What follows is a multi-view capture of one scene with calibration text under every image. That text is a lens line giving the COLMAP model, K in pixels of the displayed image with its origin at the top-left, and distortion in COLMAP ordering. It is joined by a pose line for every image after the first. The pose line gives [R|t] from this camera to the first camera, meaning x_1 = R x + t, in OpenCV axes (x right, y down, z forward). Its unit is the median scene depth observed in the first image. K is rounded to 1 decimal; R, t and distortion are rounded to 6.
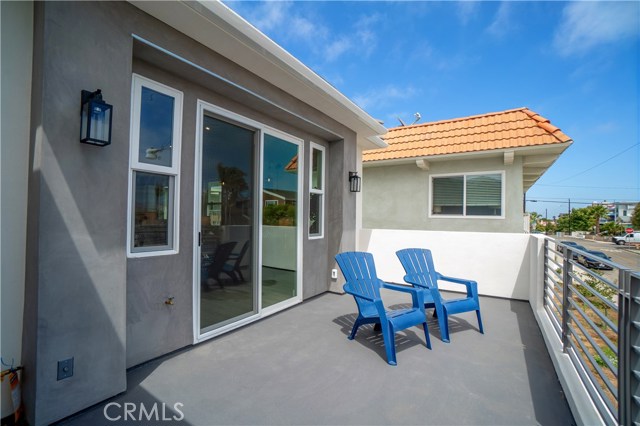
lens RADIAL K [[281.7, 0, 313.3], [0, 281.7, 215.9], [0, 0, 1]] dist [0.001141, 0.000271]
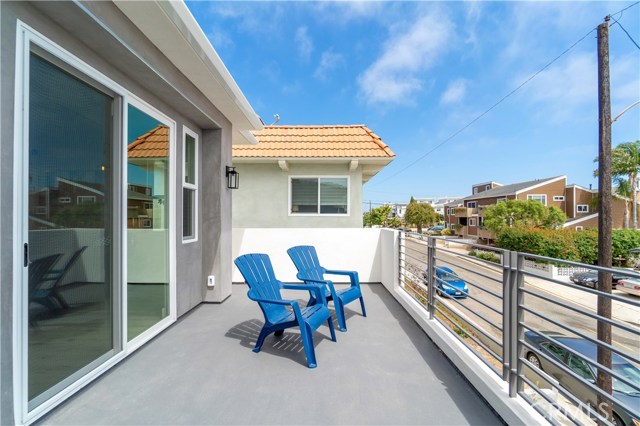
lens RADIAL K [[281.7, 0, 313.3], [0, 281.7, 215.9], [0, 0, 1]] dist [0.001141, 0.000271]
pose [[0.853821, -0.012286, 0.520421, -0.107896], [0.010794, 0.999924, 0.005896, 0.001270], [-0.520454, 0.000584, 0.853890, 0.088033]]
